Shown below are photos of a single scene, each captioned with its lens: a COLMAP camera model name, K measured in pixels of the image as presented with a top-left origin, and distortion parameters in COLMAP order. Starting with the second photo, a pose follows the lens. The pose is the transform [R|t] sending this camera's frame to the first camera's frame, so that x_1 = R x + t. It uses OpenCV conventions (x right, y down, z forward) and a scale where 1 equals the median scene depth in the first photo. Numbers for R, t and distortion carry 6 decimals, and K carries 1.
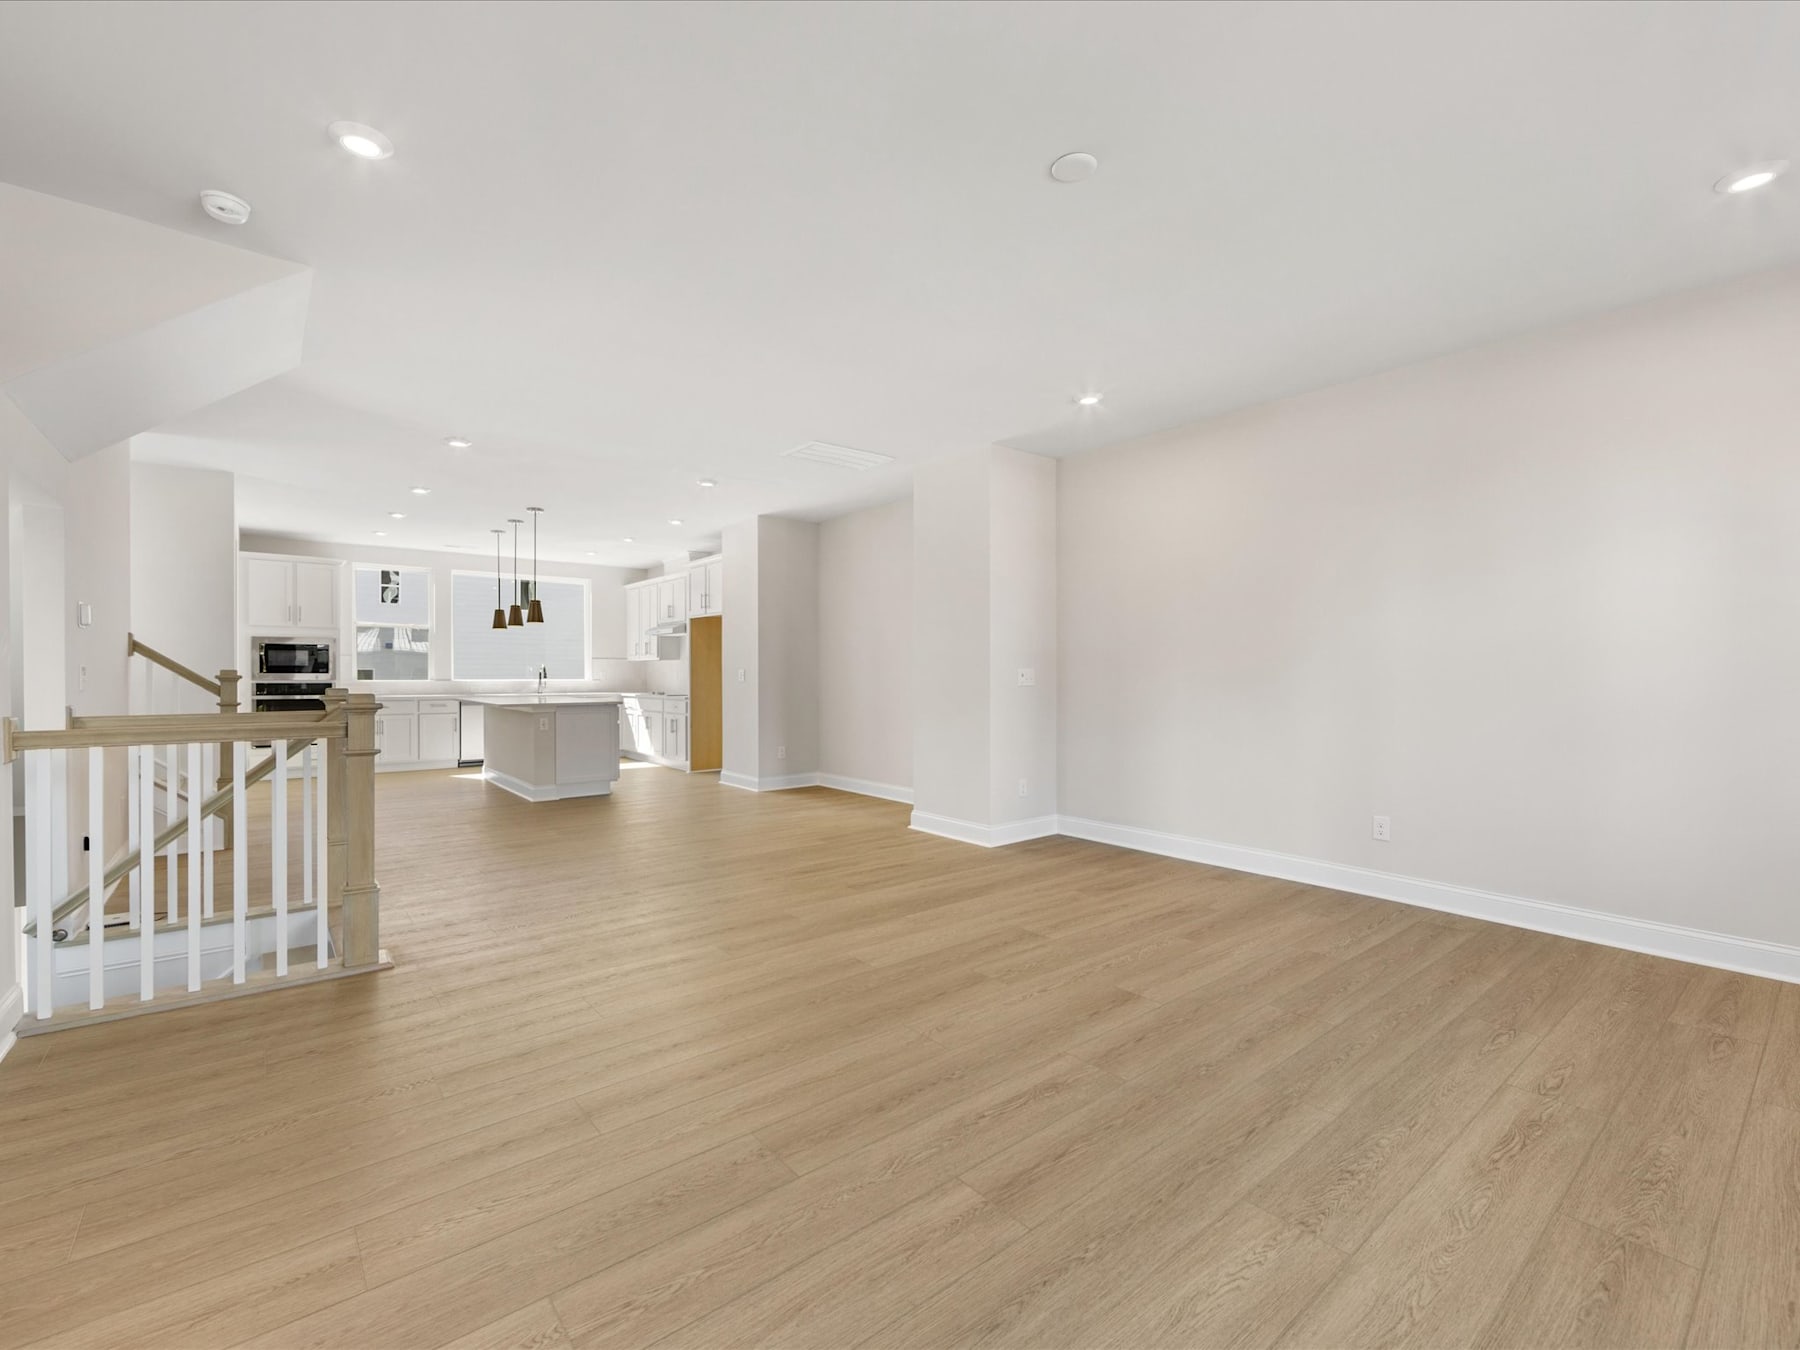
lens RADIAL K [[800.0, 0, 896.3], [0, 800.0, 673.0], [0, 0, 1]] dist [0.000863, -0.000986]
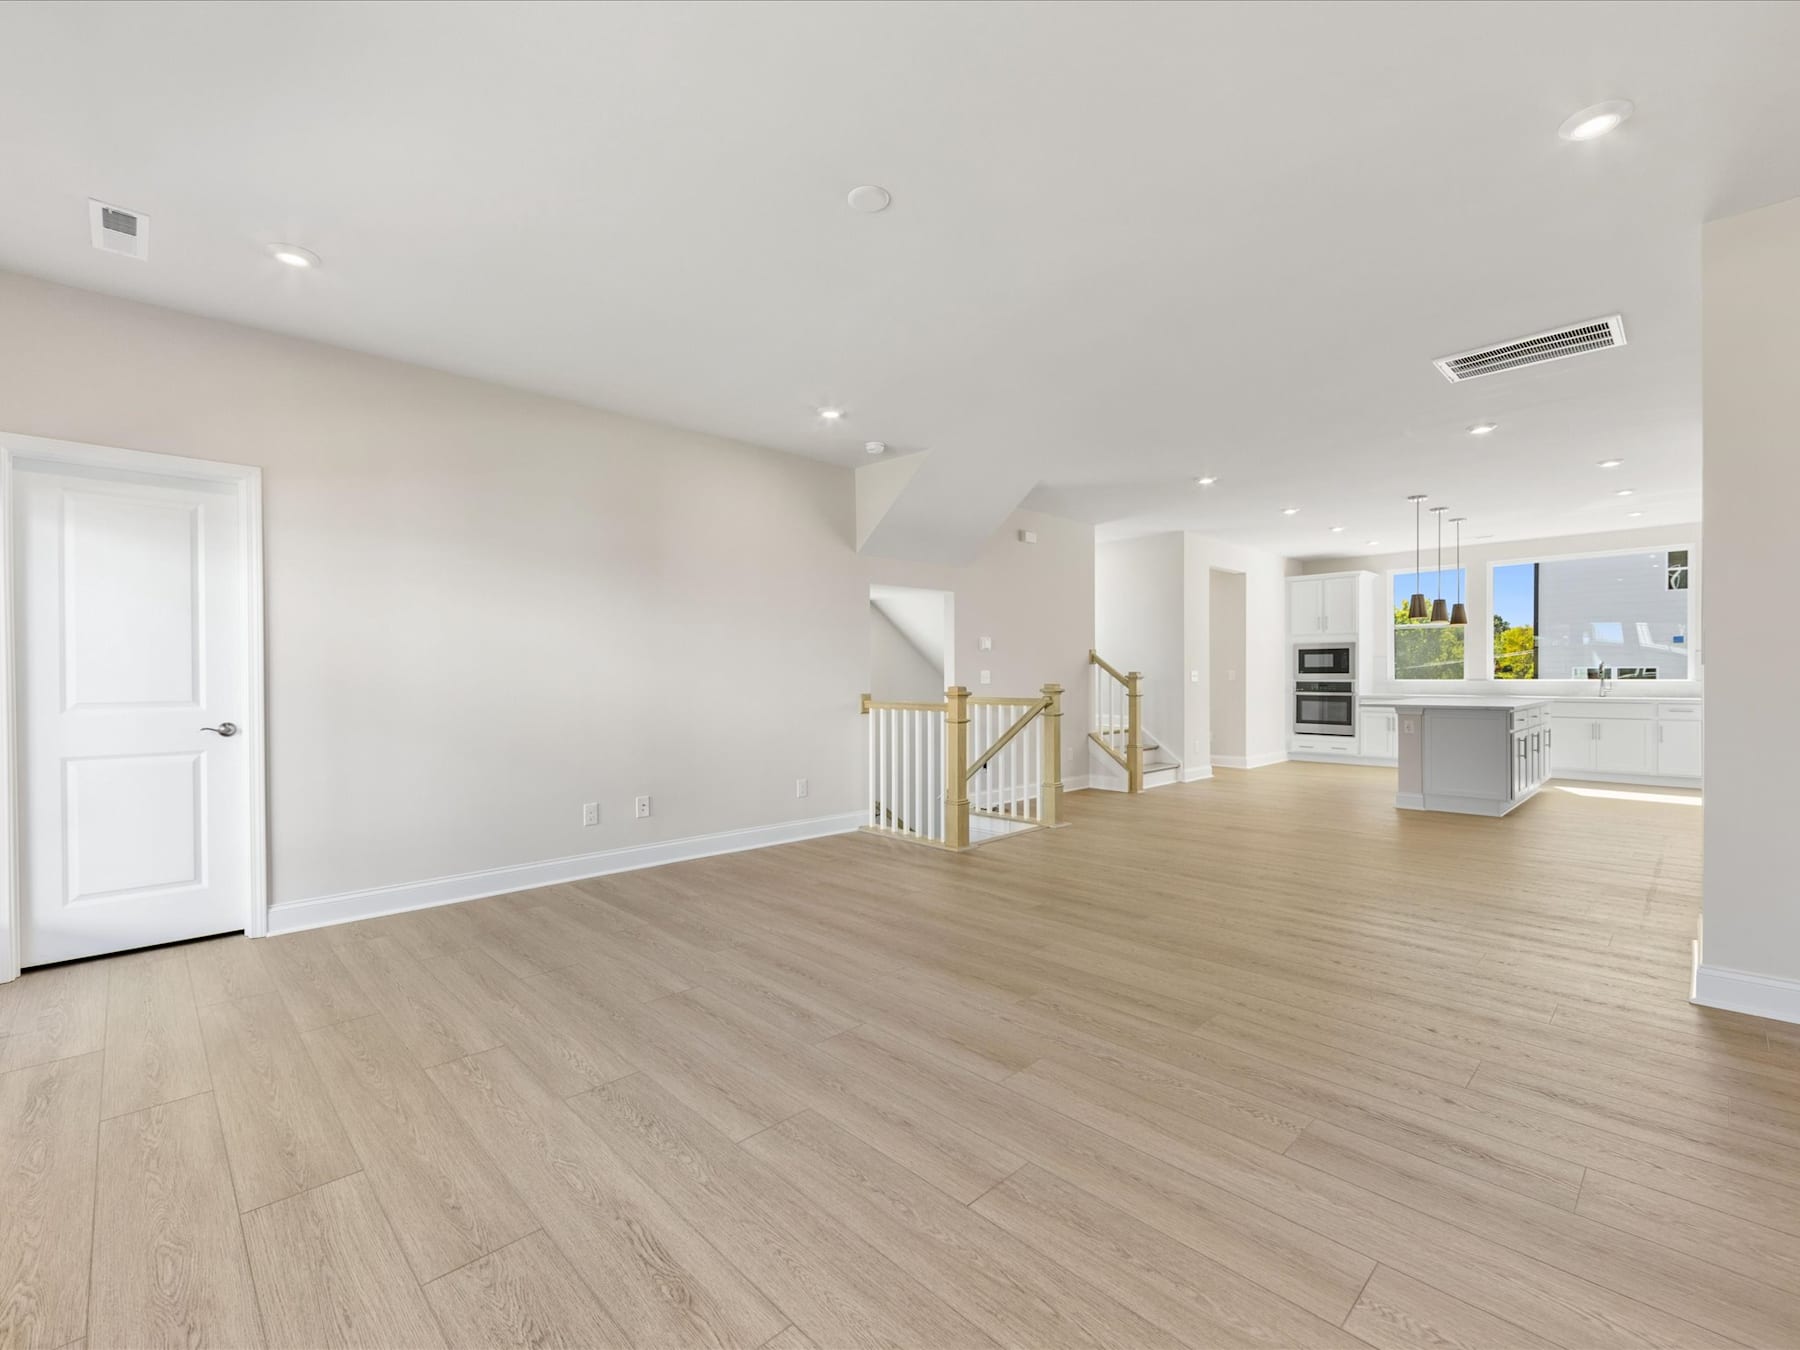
lens RADIAL K [[800.0, 0, 894.5], [0, 800.0, 678.6], [0, 0, 1]] dist [0.000863, -0.000986]
pose [[0.072167, 0.001435, -0.997392, 1.363317], [0.005996, 0.999980, 0.001873, 0.007447], [0.997375, -0.006116, 0.072157, 1.017952]]
